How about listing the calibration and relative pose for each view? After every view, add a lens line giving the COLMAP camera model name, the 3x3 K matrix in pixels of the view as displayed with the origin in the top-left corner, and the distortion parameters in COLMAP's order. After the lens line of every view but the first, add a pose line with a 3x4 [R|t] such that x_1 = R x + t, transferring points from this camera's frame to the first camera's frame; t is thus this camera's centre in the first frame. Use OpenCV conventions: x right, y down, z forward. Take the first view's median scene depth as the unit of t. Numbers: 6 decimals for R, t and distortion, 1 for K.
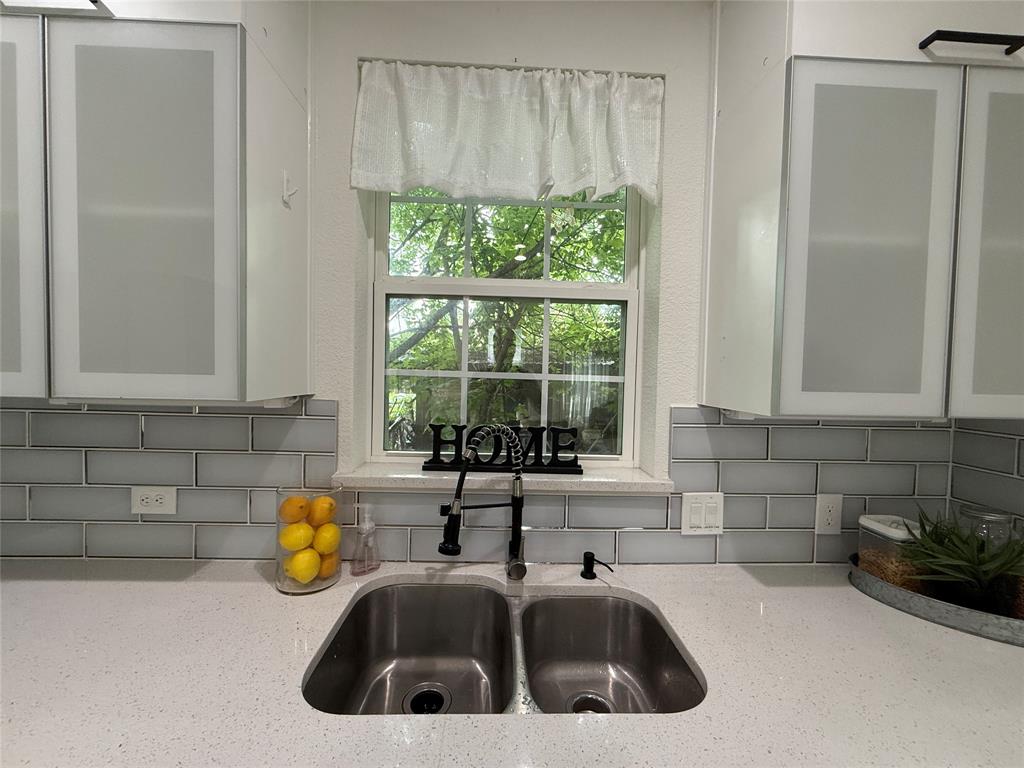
lens RADIAL K [[406.2, 0, 507.1], [0, 406.2, 385.0], [0, 0, 1]] dist [-0.002157, -0.000042]
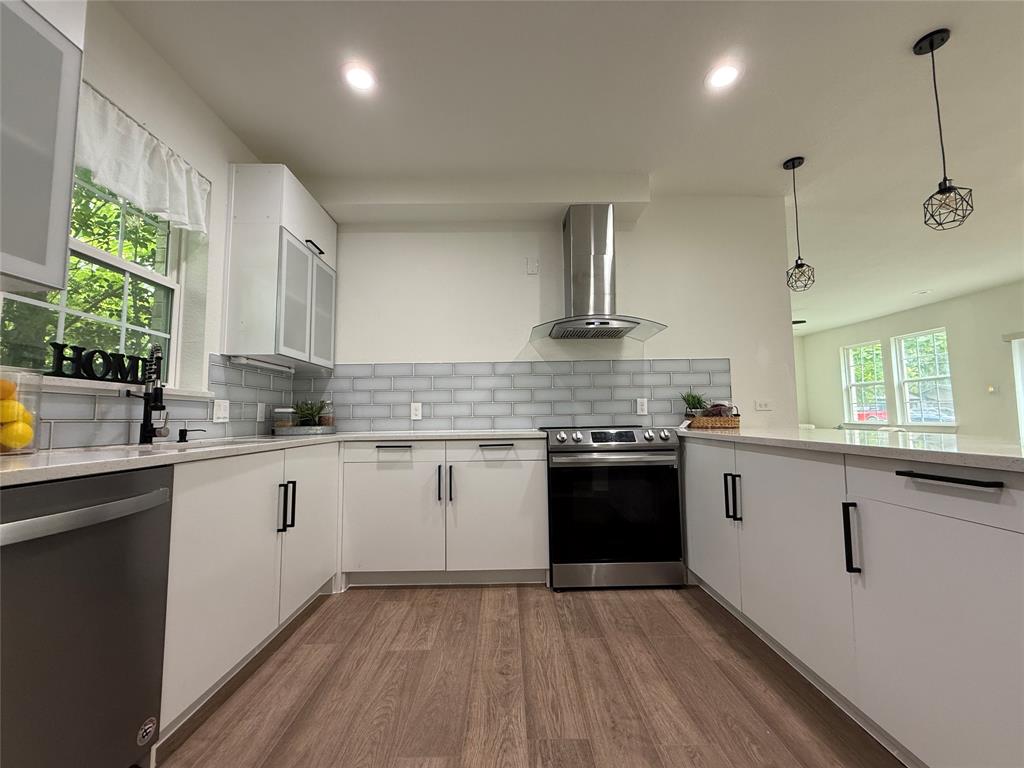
lens RADIAL K [[406.2, 0, 507.9], [0, 406.2, 383.9], [0, 0, 1]] dist [-0.002157, -0.000042]
pose [[0.029344, 0.061832, 0.997655, -1.454133], [0.042025, 0.997126, -0.063035, 0.379736], [-0.998686, 0.043777, 0.026661, -0.427790]]
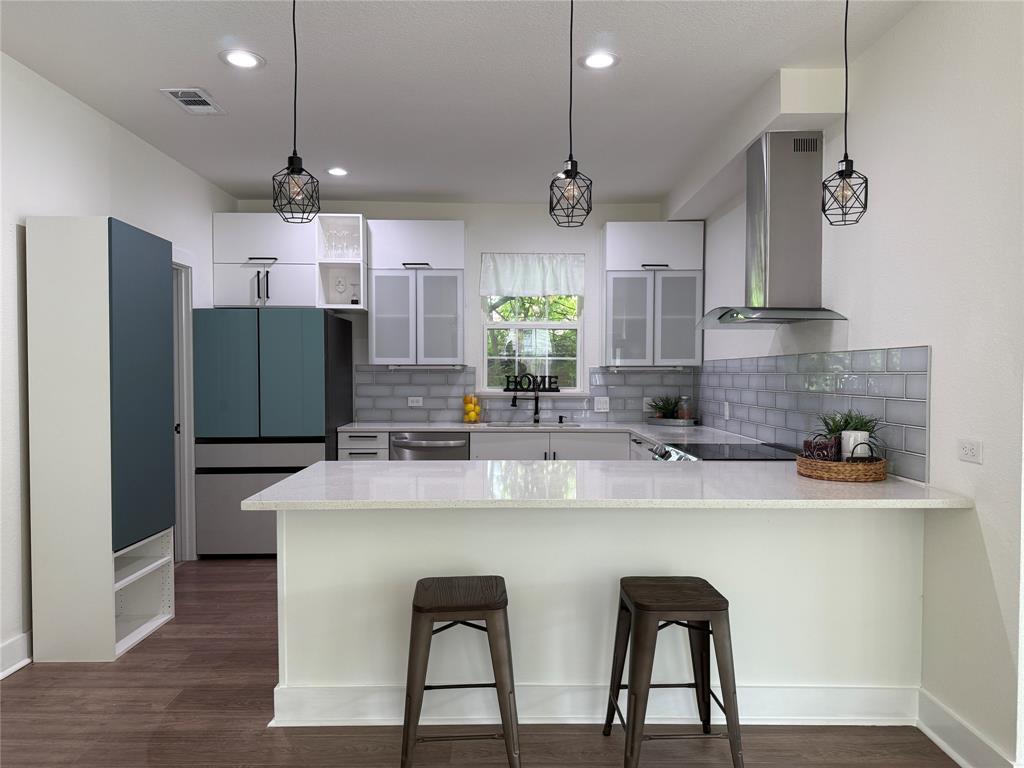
lens RADIAL K [[721.8, 0, 513.0], [0, 721.8, 400.2], [0, 0, 1]] dist [0.085173, -0.003171]
pose [[0.999463, -0.018933, -0.026738, -0.007337], [0.019225, 0.999758, 0.010689, 0.228658], [0.026529, -0.011198, 0.999585, -4.266378]]
